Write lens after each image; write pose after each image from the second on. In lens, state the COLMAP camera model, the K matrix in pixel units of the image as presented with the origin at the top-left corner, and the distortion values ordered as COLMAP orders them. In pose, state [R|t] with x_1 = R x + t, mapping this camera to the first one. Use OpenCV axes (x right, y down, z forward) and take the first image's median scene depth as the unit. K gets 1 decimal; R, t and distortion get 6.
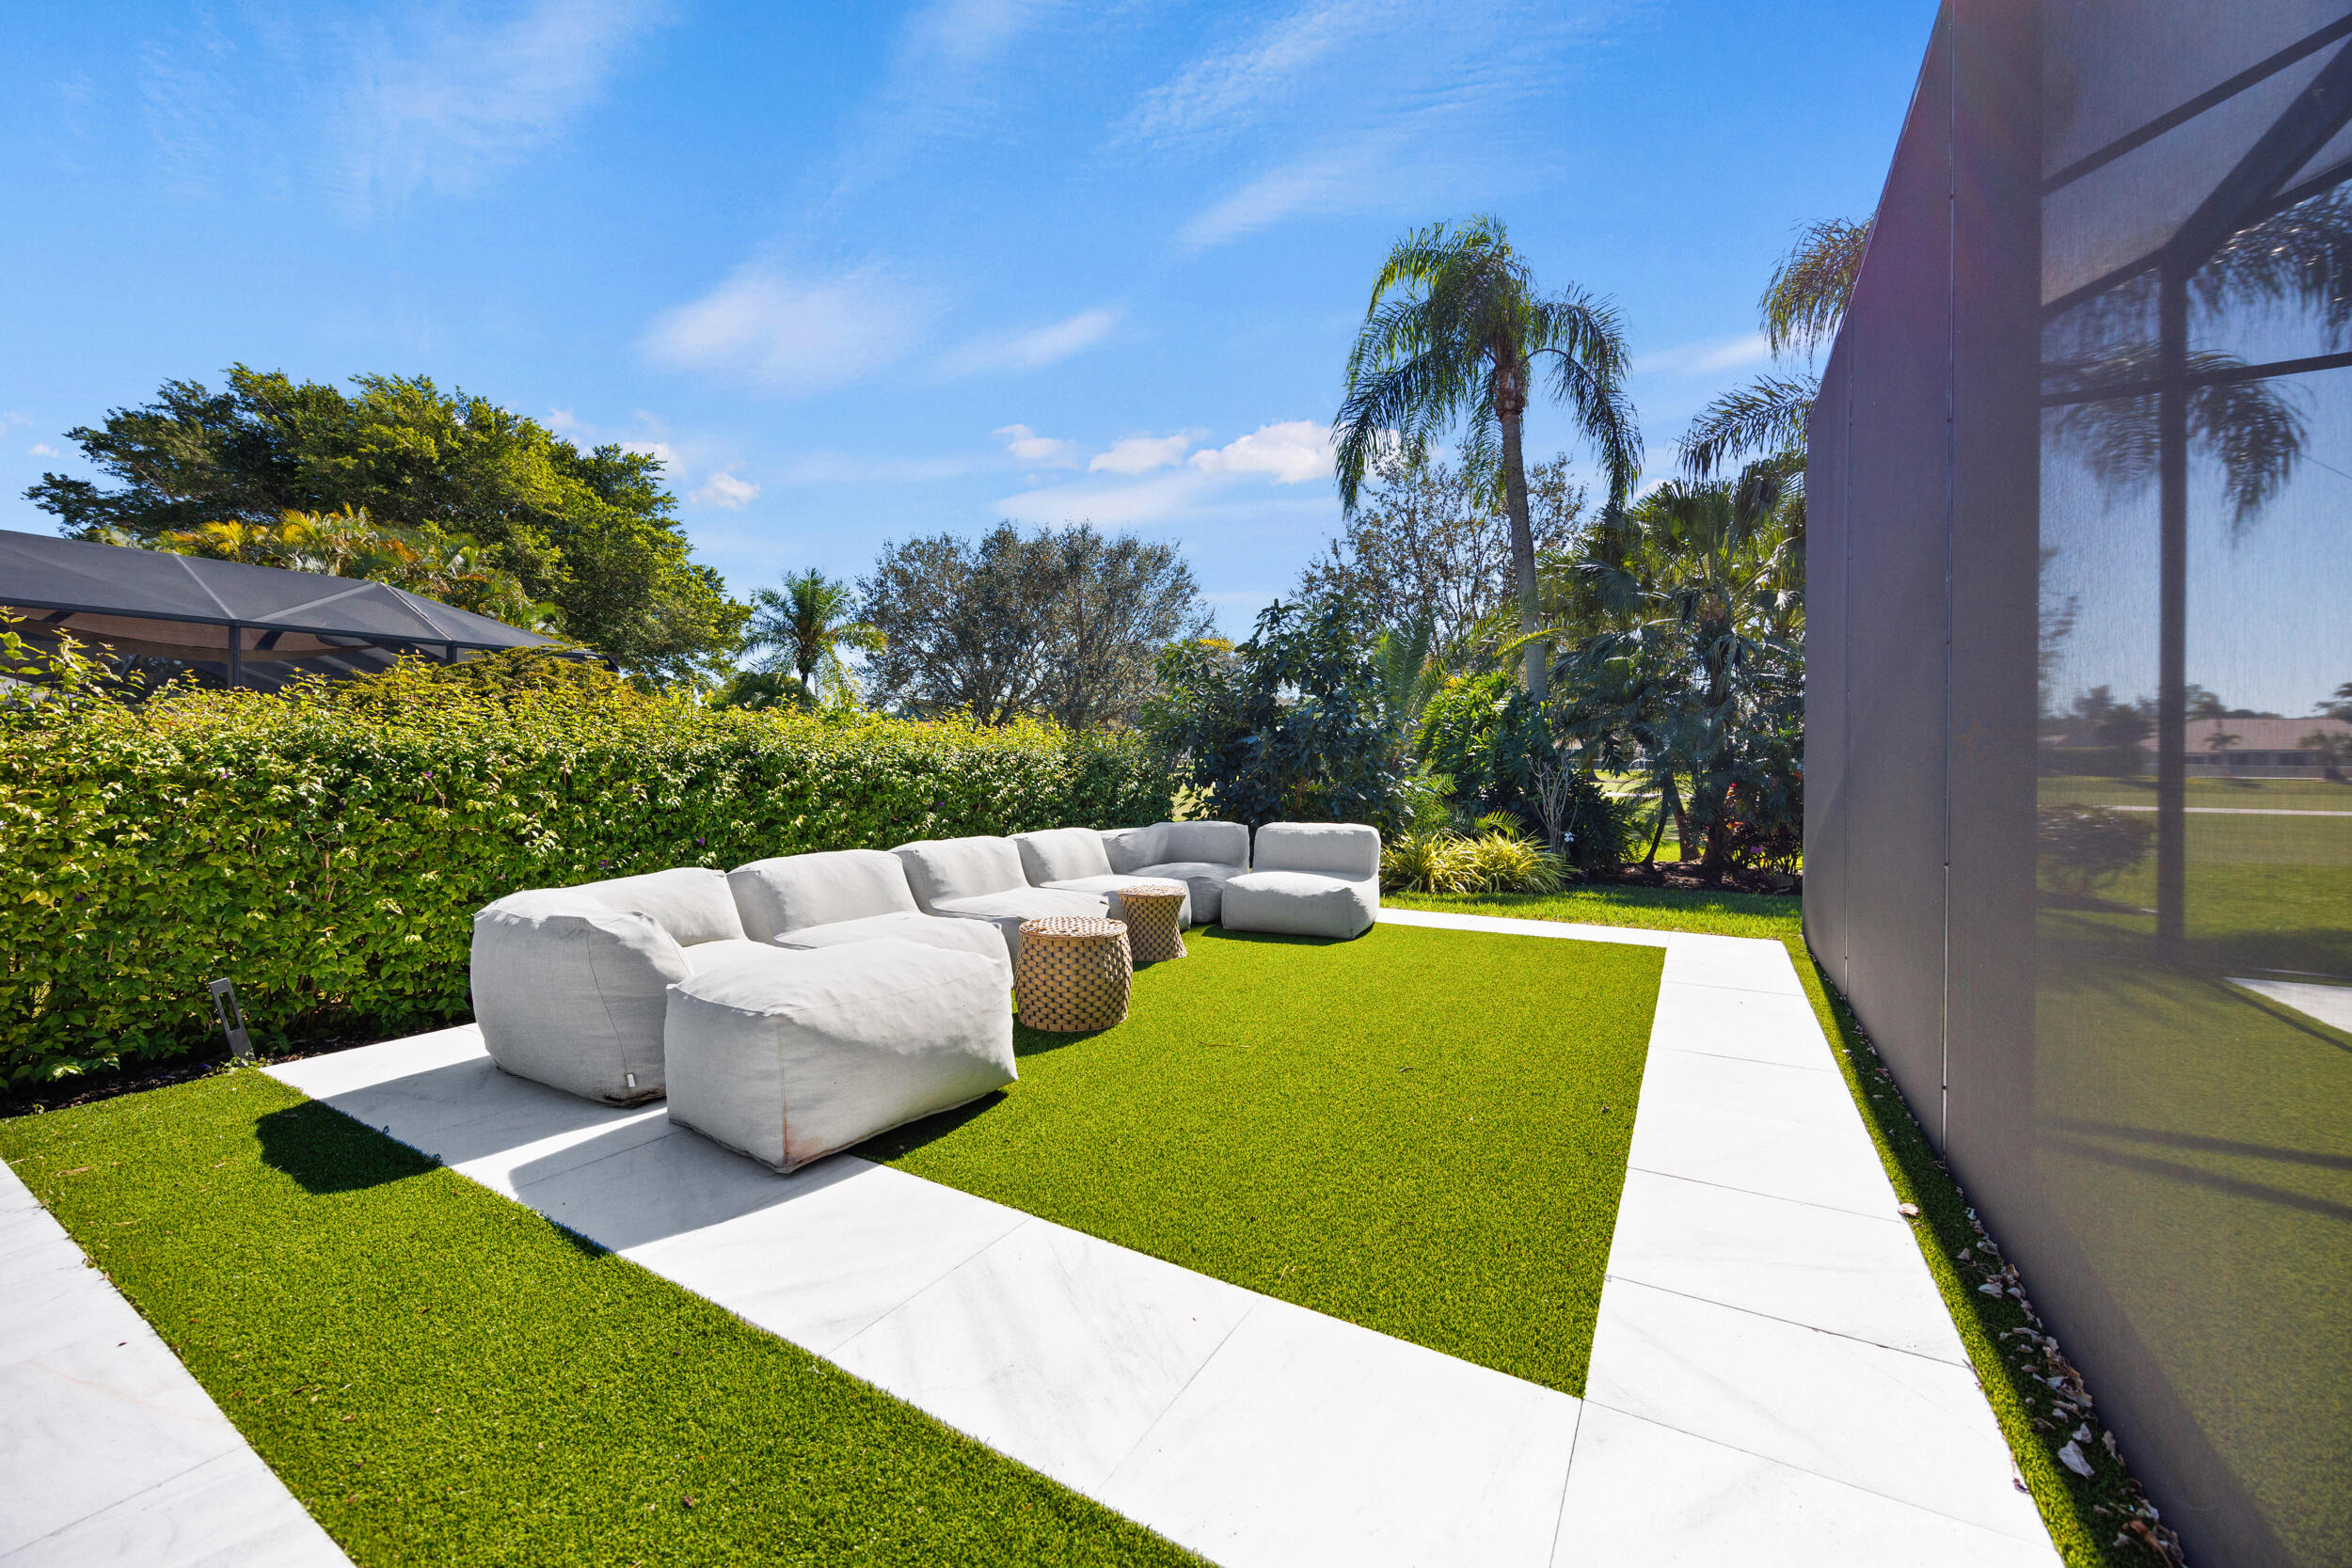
lens RADIAL K [[912.7, 0, 1170.8], [0, 912.7, 788.8], [0, 0, 1]] dist [-0.004581, -0.000122]
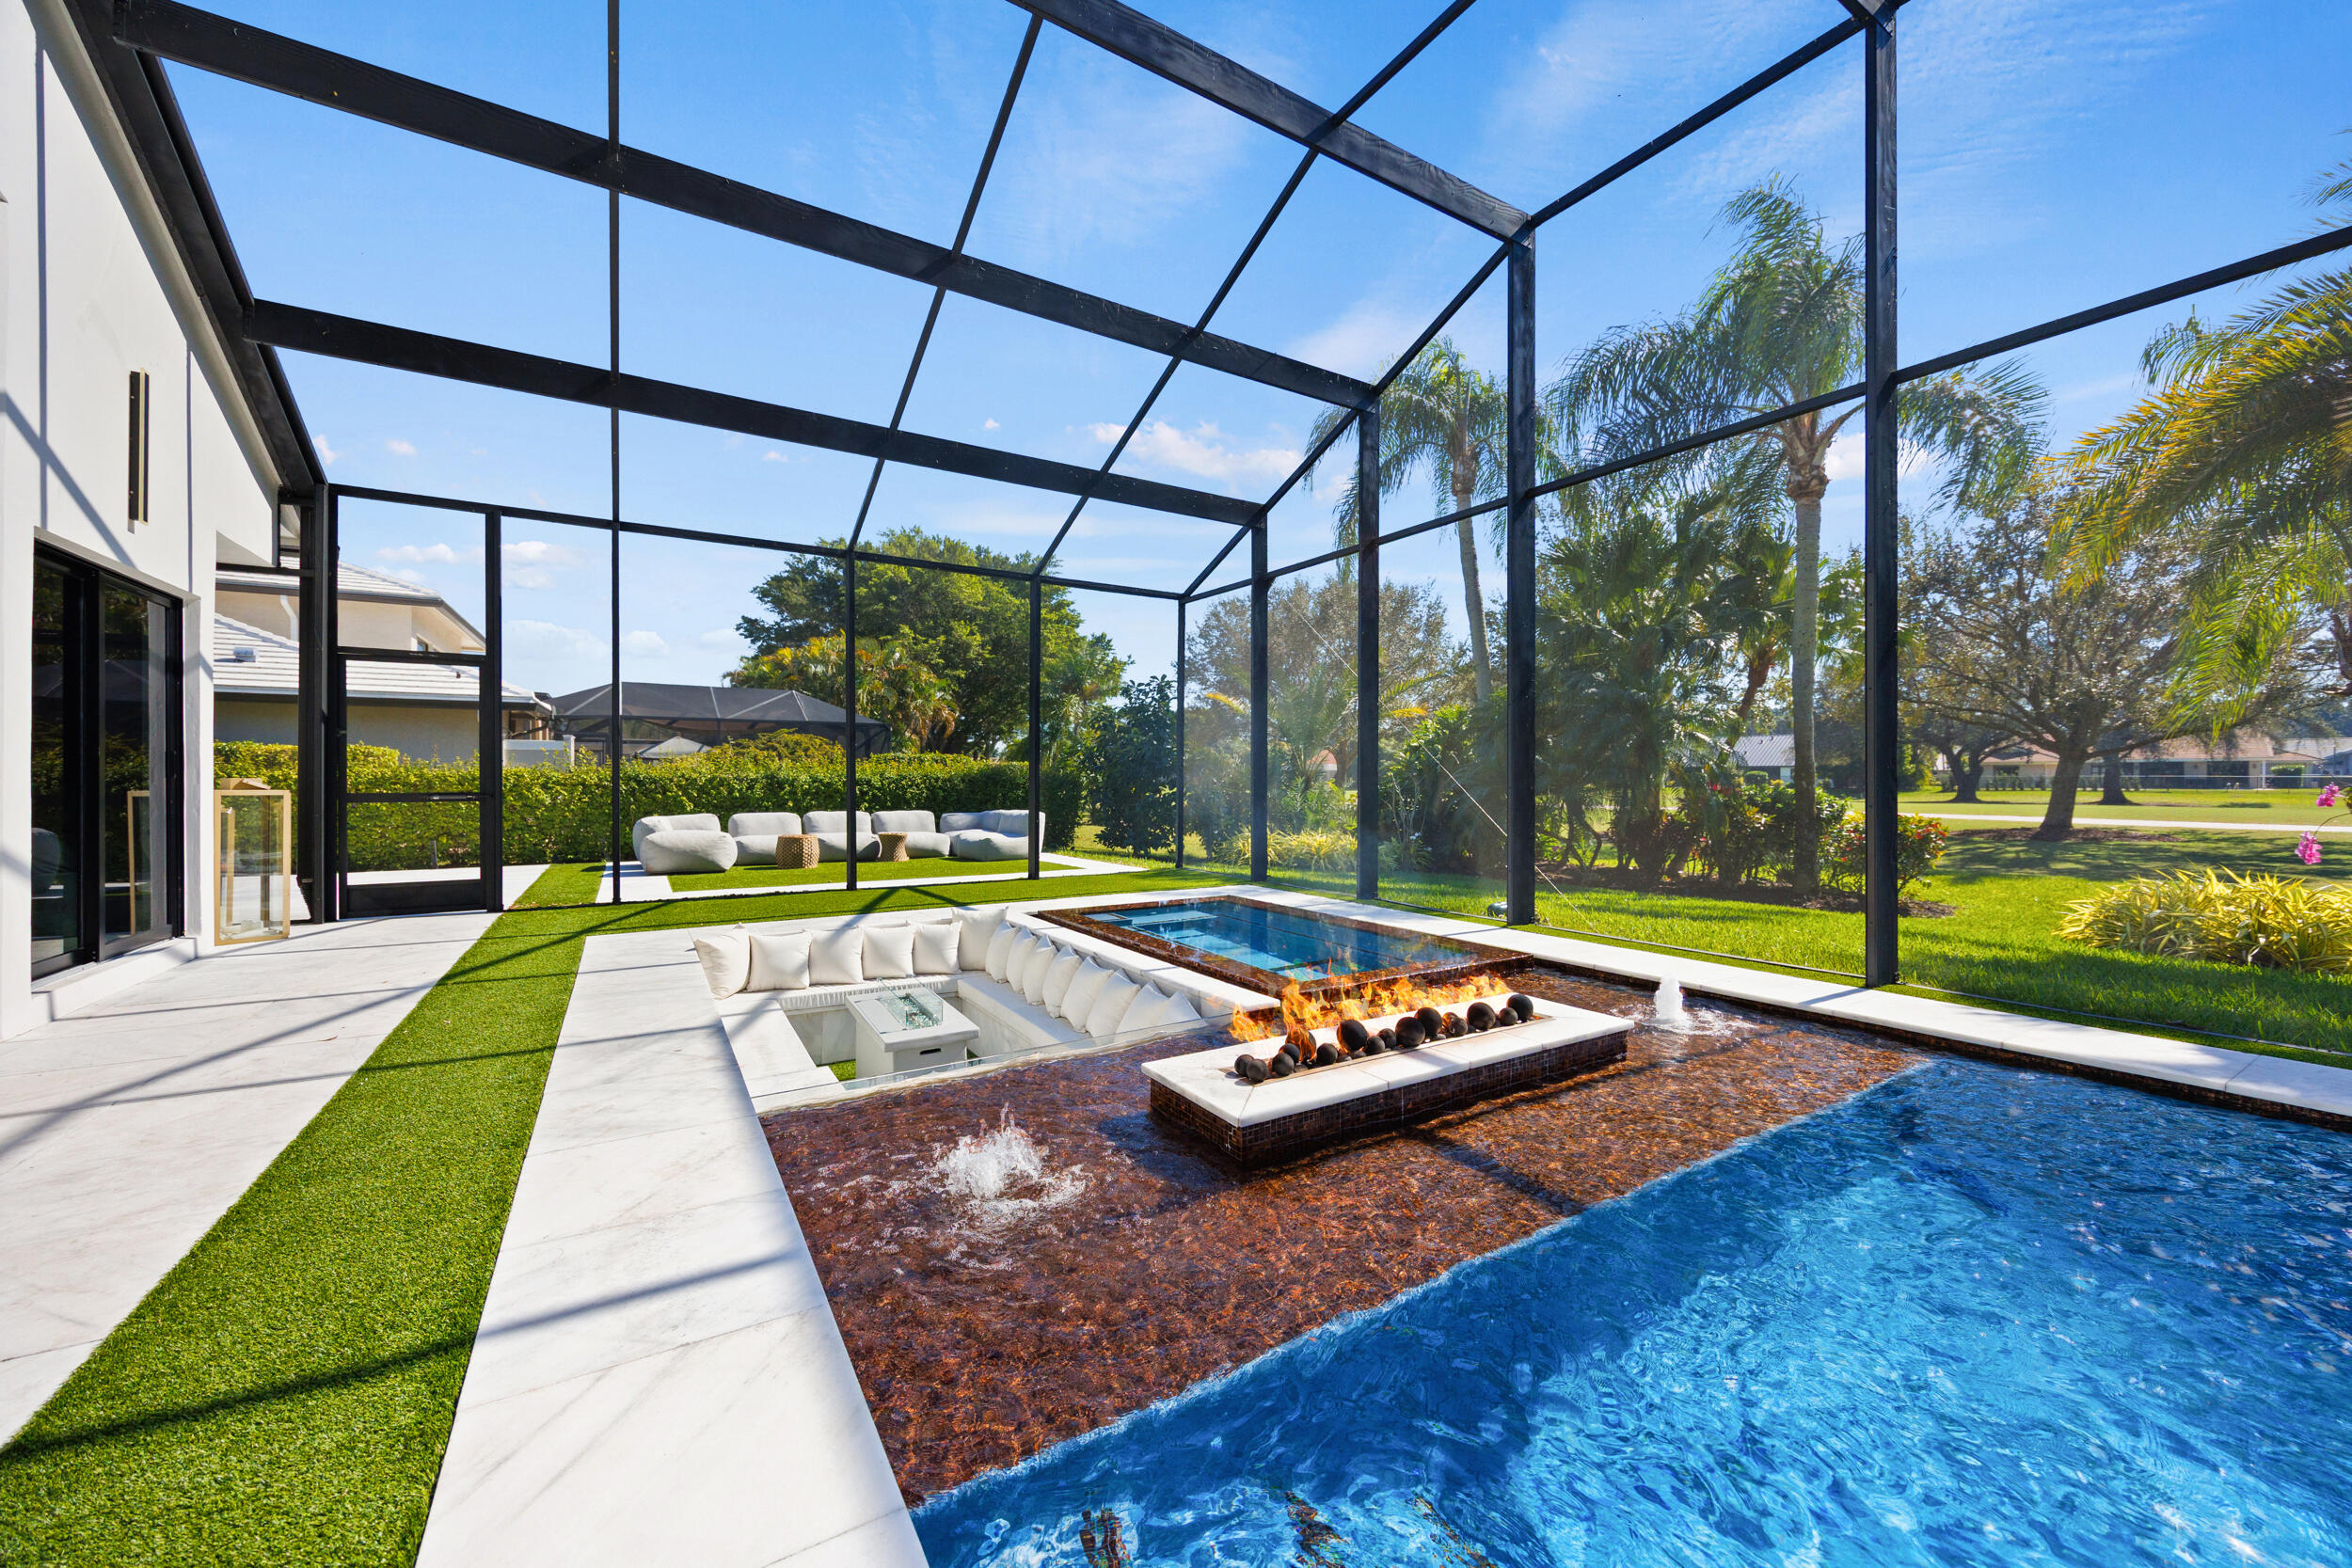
lens RADIAL K [[904.2, 0, 1172.3], [0, 904.2, 787.0], [0, 0, 1]] dist [-0.004436, -0.000192]
pose [[0.882493, -0.001553, -0.470323, 1.415505], [-0.009592, 0.999727, -0.021300, 0.026281], [0.470227, 0.023309, 0.882237, -0.613086]]
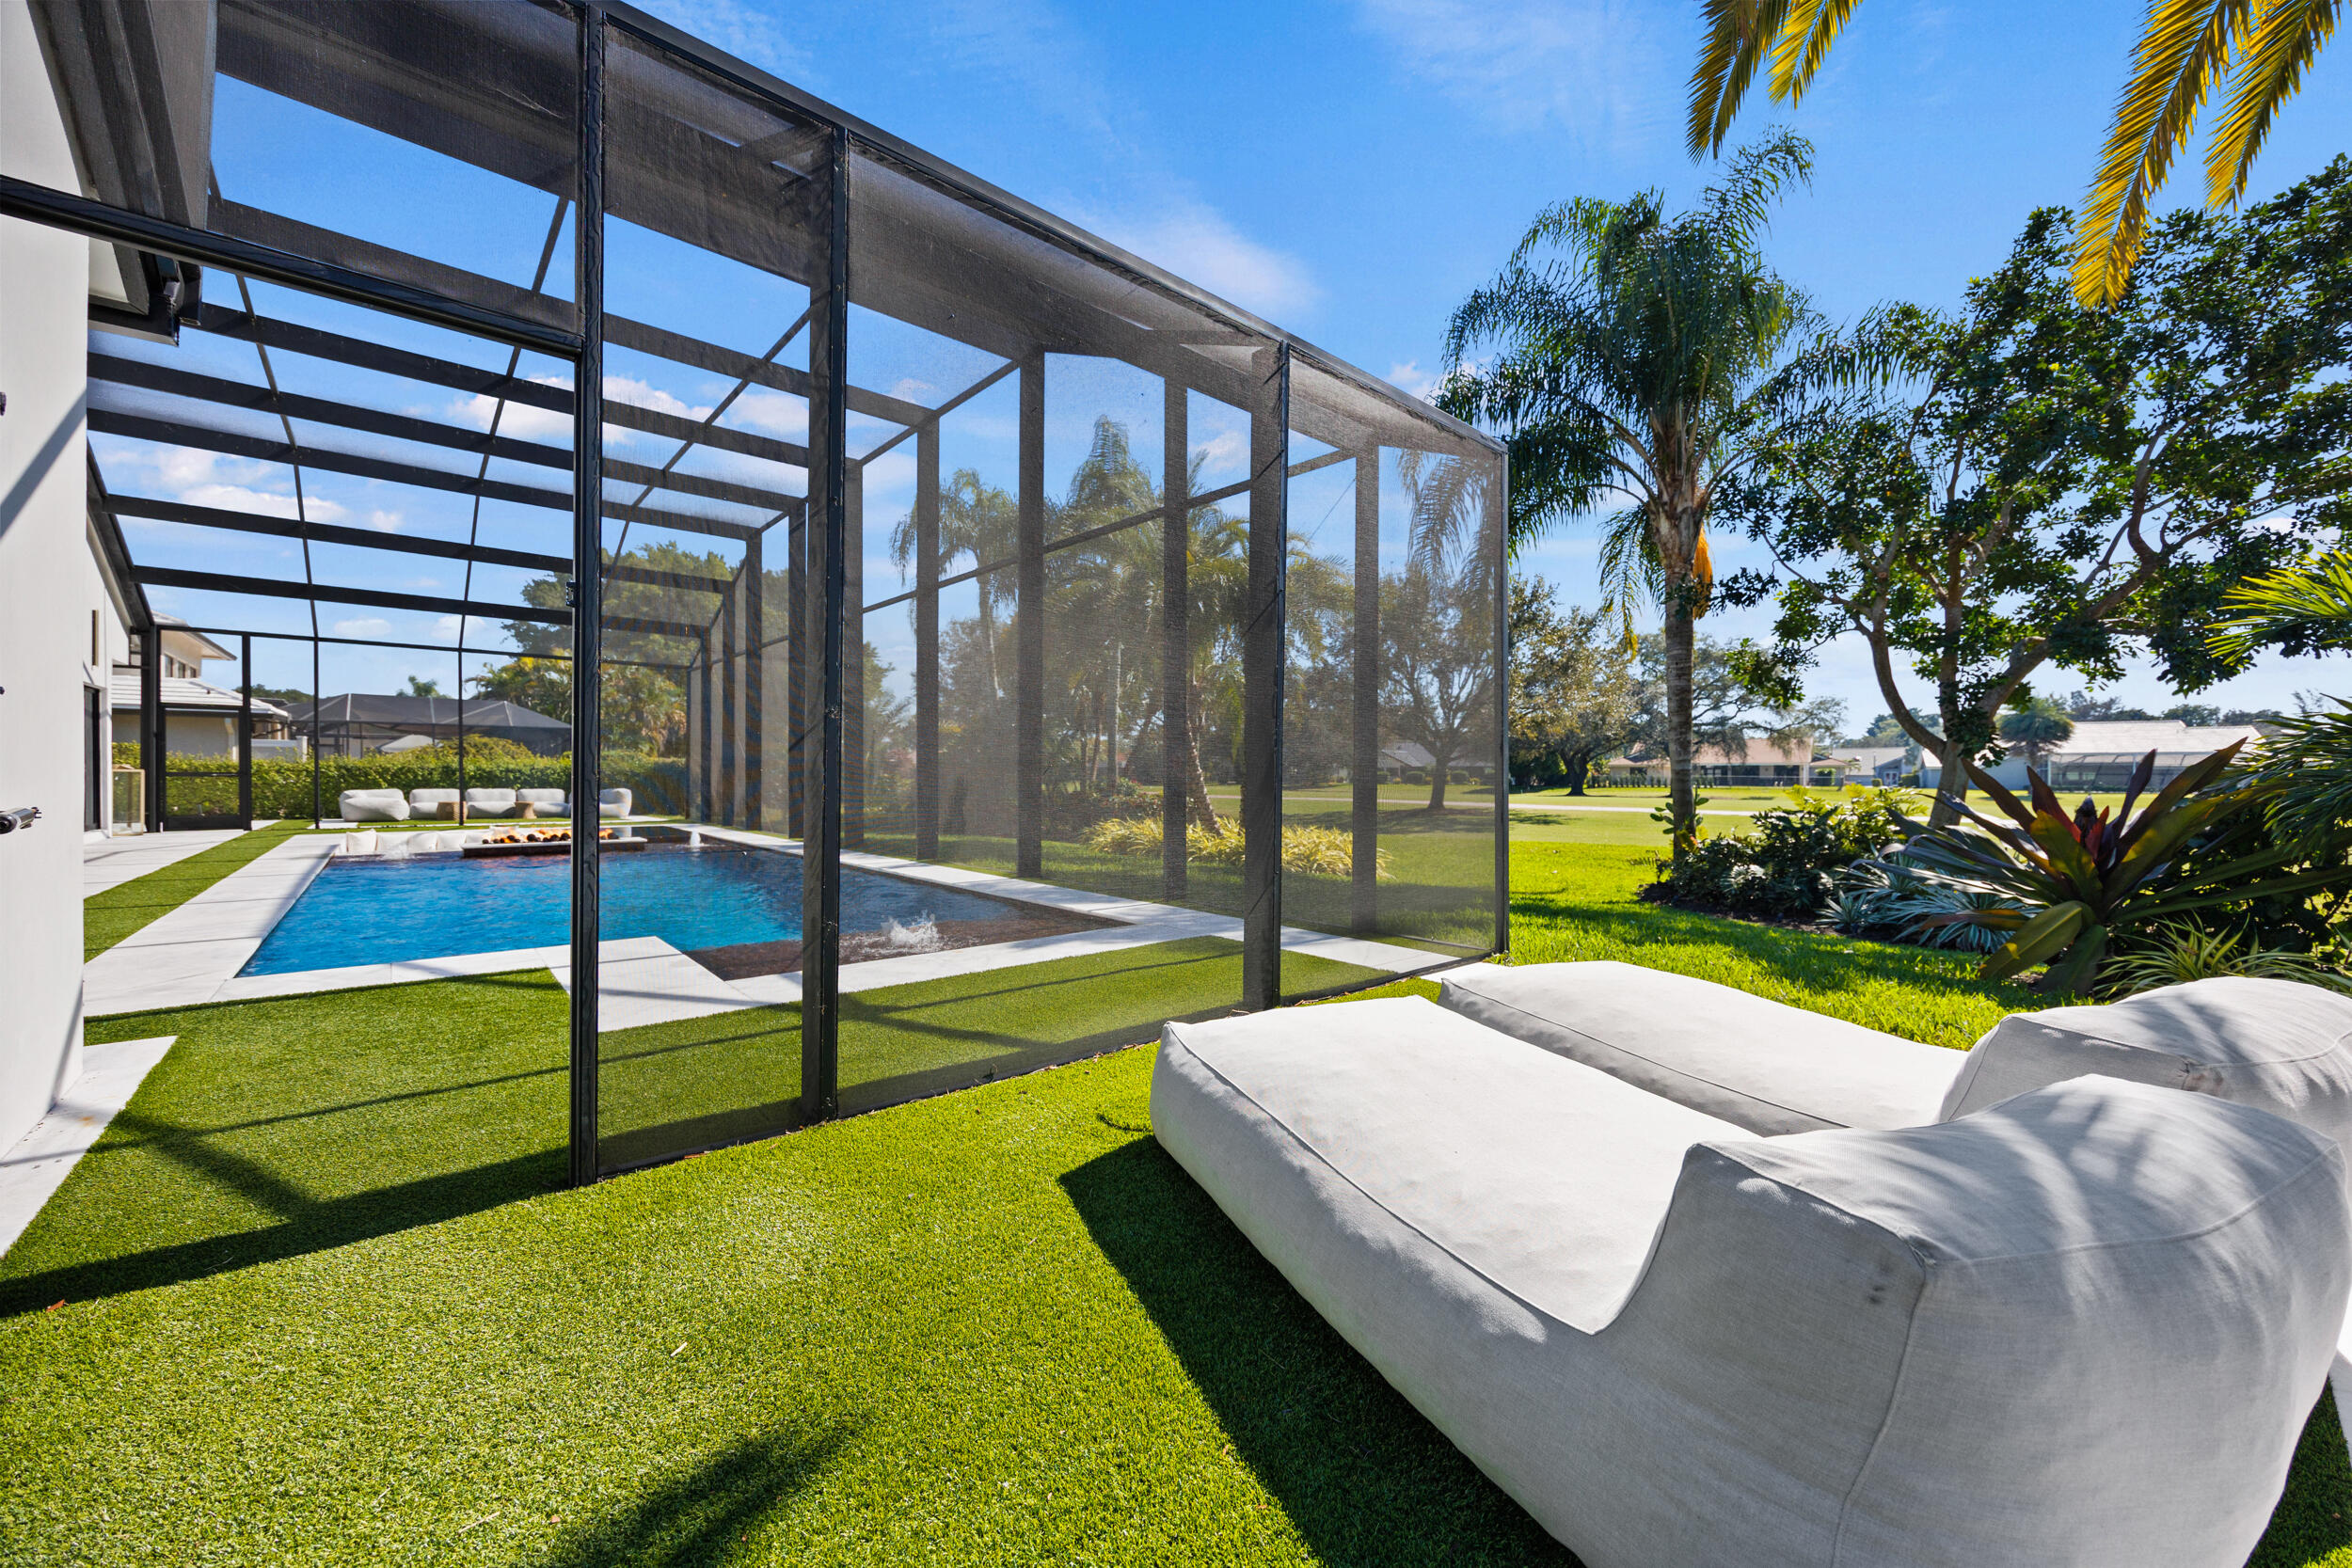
lens RADIAL K [[906.2, 0, 1176.0], [0, 906.2, 784.0], [0, 0, 1]] dist [-0.001482, -0.000170]
pose [[0.948328, 0.003329, -0.317274, 3.054747], [-0.010977, 0.999691, -0.022320, 0.070017], [0.317102, 0.024649, 0.948071, -1.424019]]
